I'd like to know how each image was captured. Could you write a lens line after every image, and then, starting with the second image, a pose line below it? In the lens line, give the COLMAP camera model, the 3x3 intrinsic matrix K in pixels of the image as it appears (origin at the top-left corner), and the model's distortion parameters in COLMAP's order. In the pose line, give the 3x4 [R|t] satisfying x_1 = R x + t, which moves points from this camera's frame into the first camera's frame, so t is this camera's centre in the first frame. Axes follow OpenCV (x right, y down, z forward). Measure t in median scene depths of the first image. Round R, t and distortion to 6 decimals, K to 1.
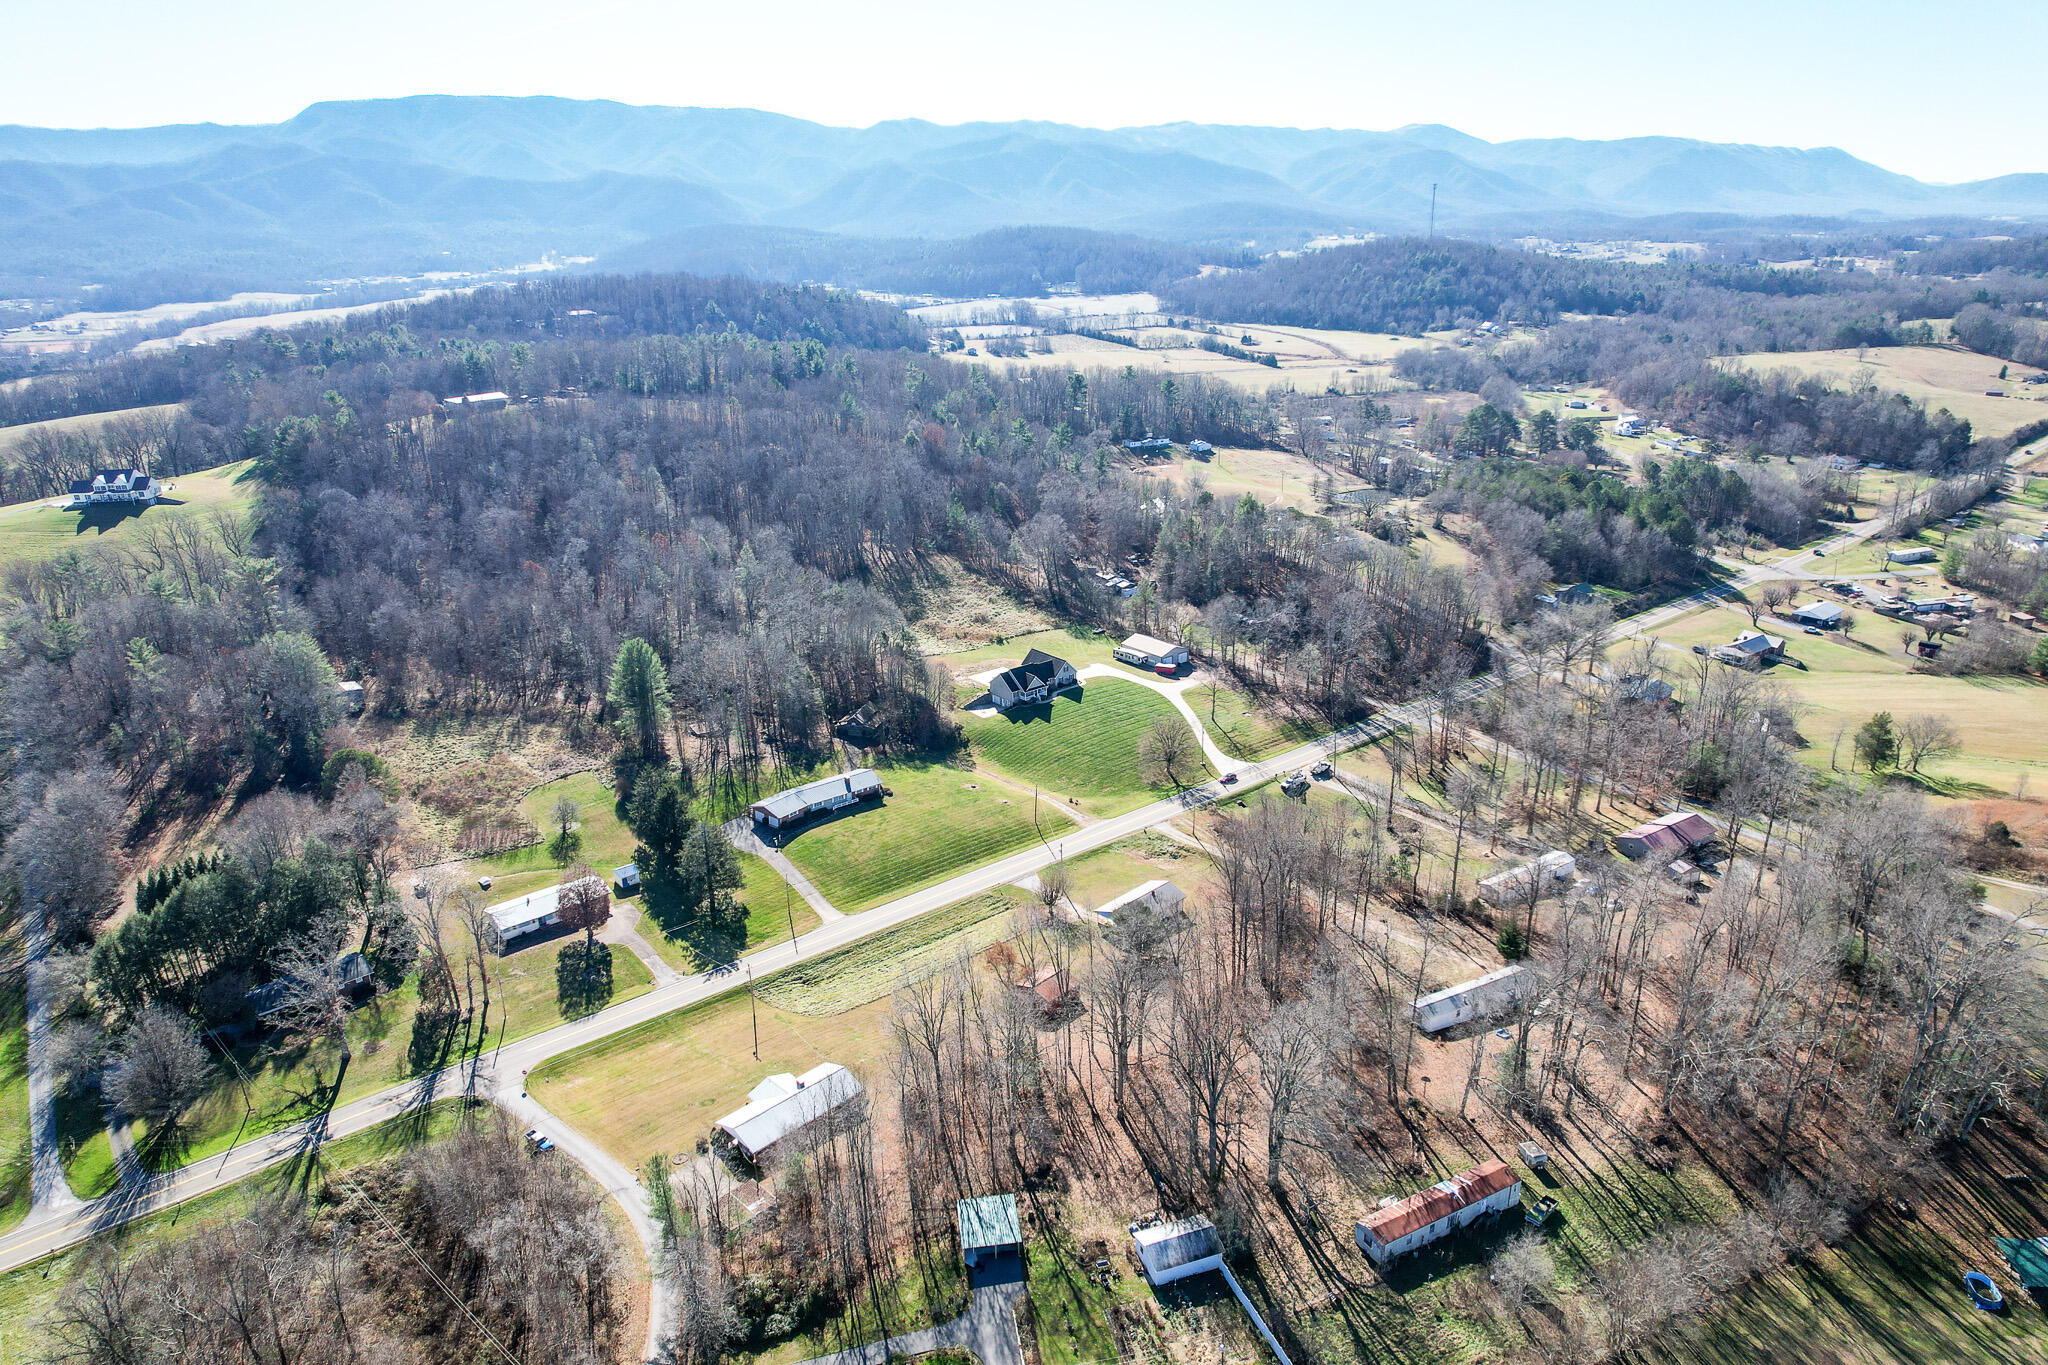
lens RADIAL K [[1313.9, 0, 1024.0], [0, 1313.9, 682.5], [0, 0, 1]] dist [-0.064636, 0.058034]
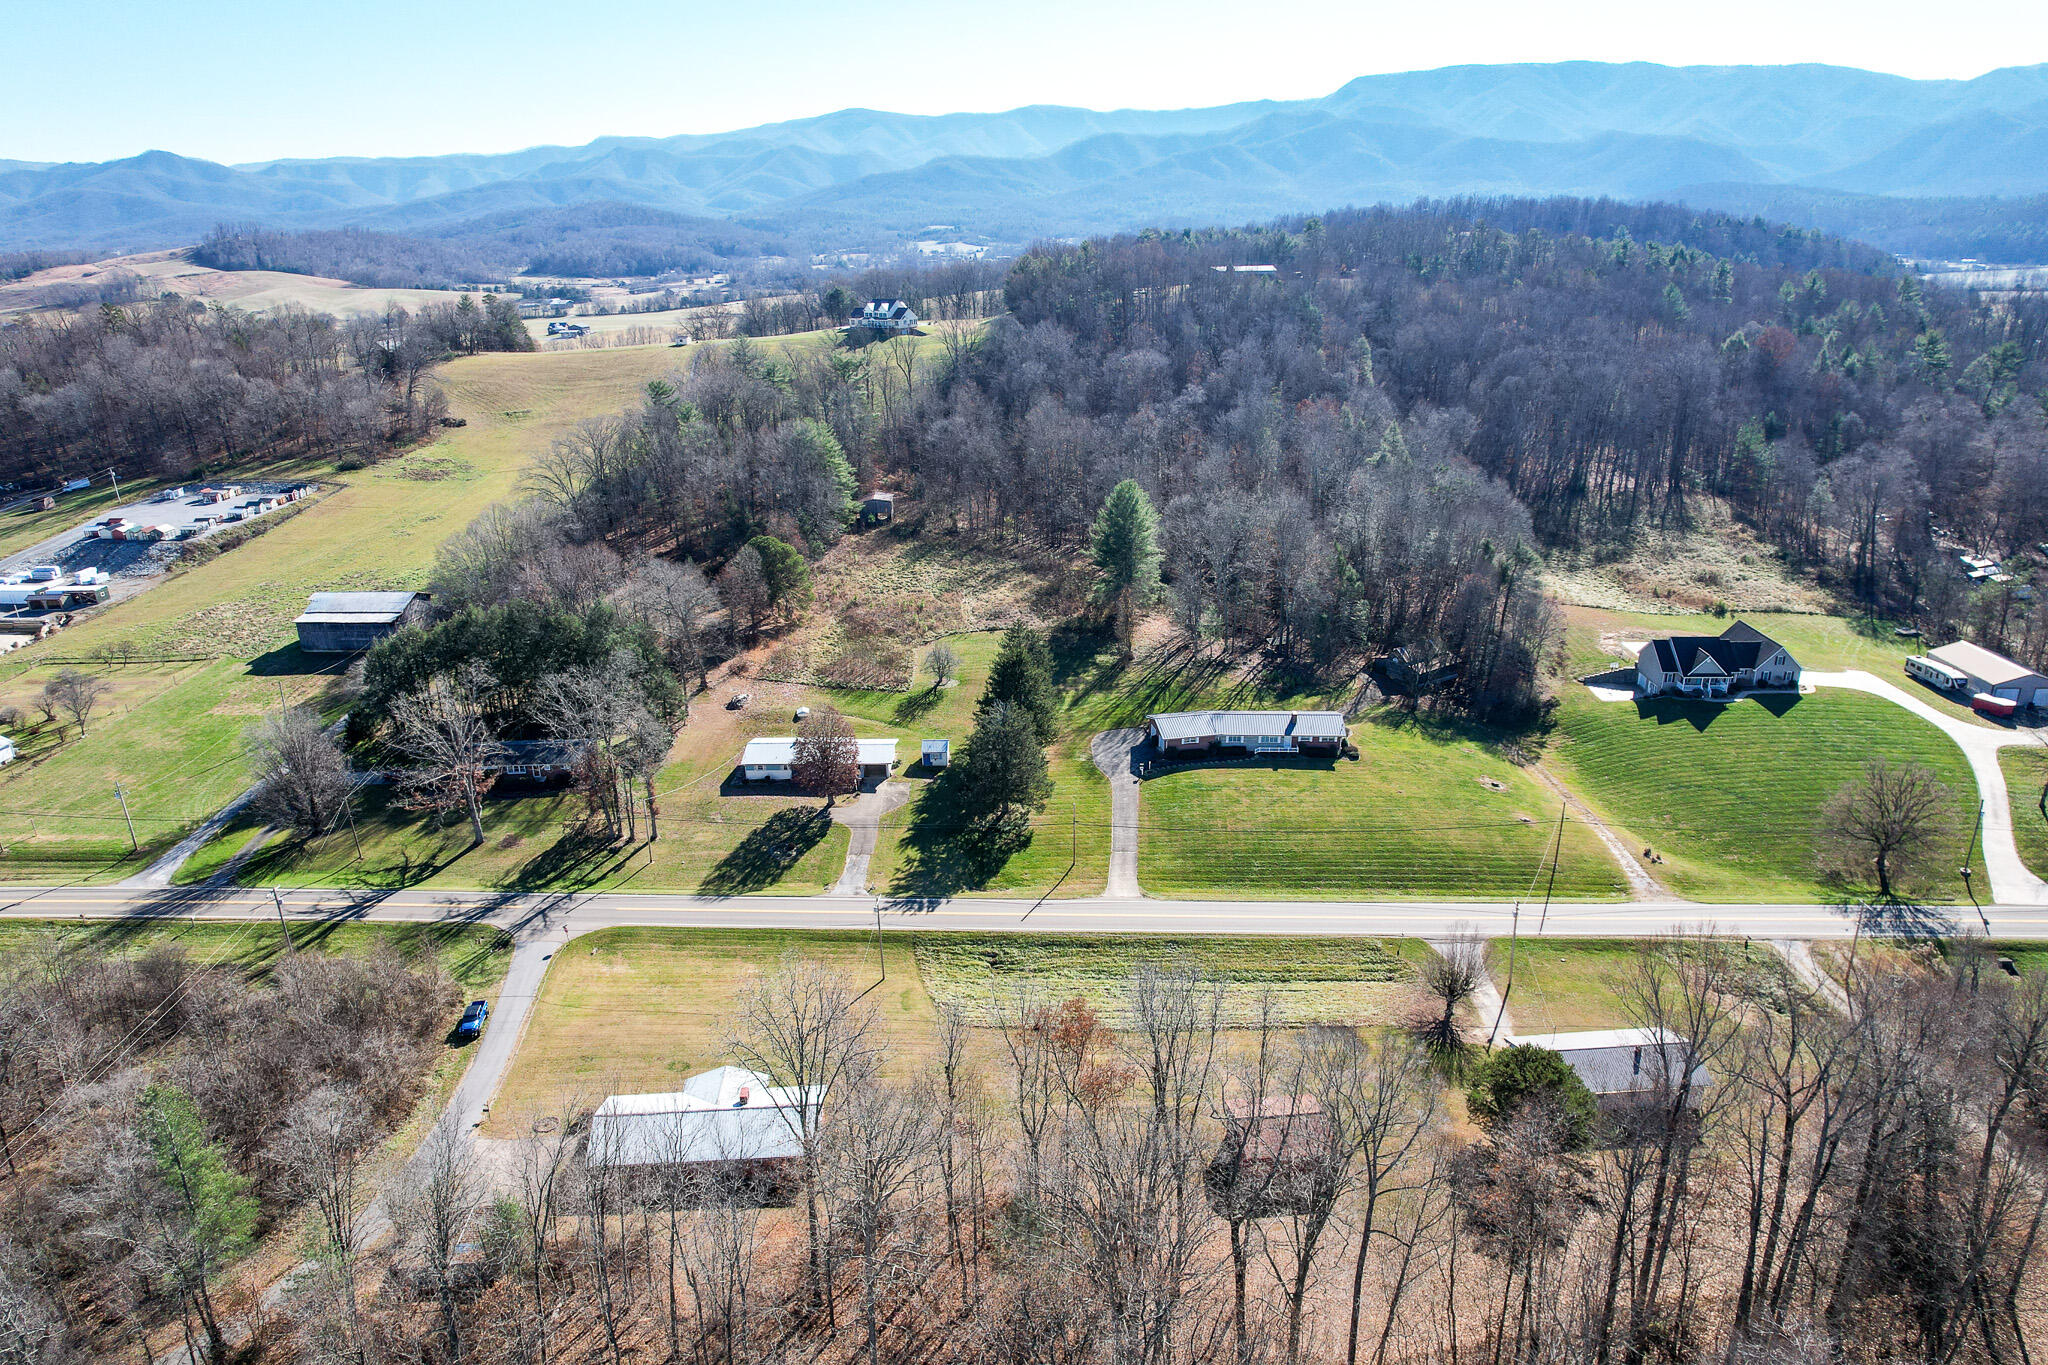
lens RADIAL K [[1313.9, 0, 1024.0], [0, 1313.9, 682.5], [0, 0, 1]] dist [-0.064636, 0.058034]
pose [[0.760244, 0.229573, -0.607722, 0.178335], [-0.220791, 0.971100, 0.090638, 0.030543], [0.610967, 0.065273, 0.788961, 0.437954]]
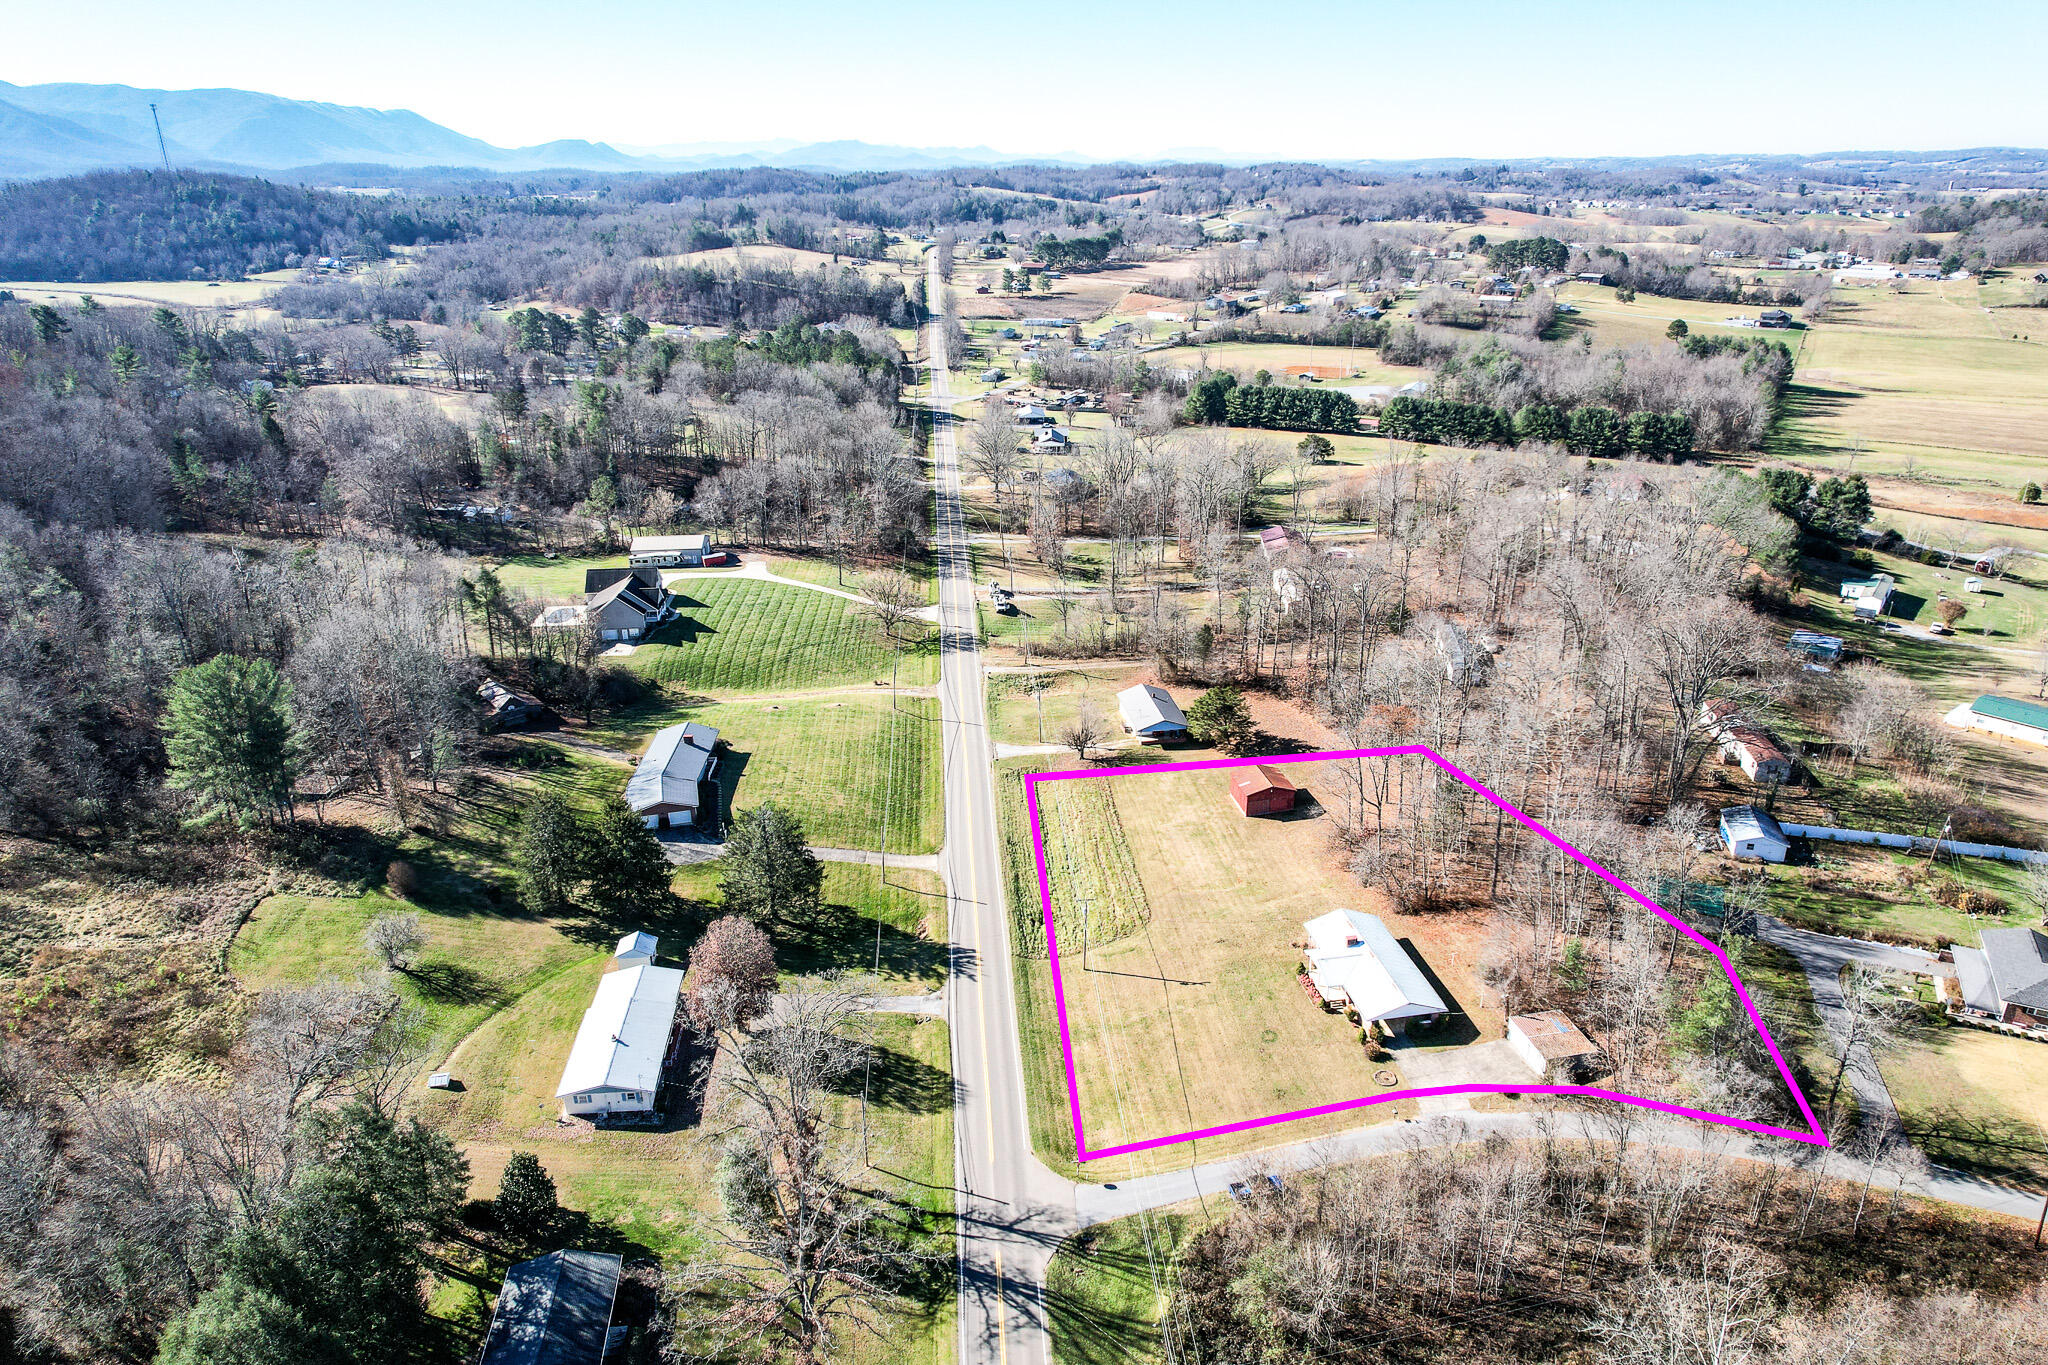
lens RADIAL K [[1308.4, 0, 1024.0], [0, 1308.4, 682.5], [0, 0, 1]] dist [-0.071819, 0.066692]
pose [[0.573942, -0.291951, 0.765085, -0.624874], [0.272546, 0.949127, 0.157725, -0.018166], [-0.772211, 0.117996, 0.624314, 0.468456]]
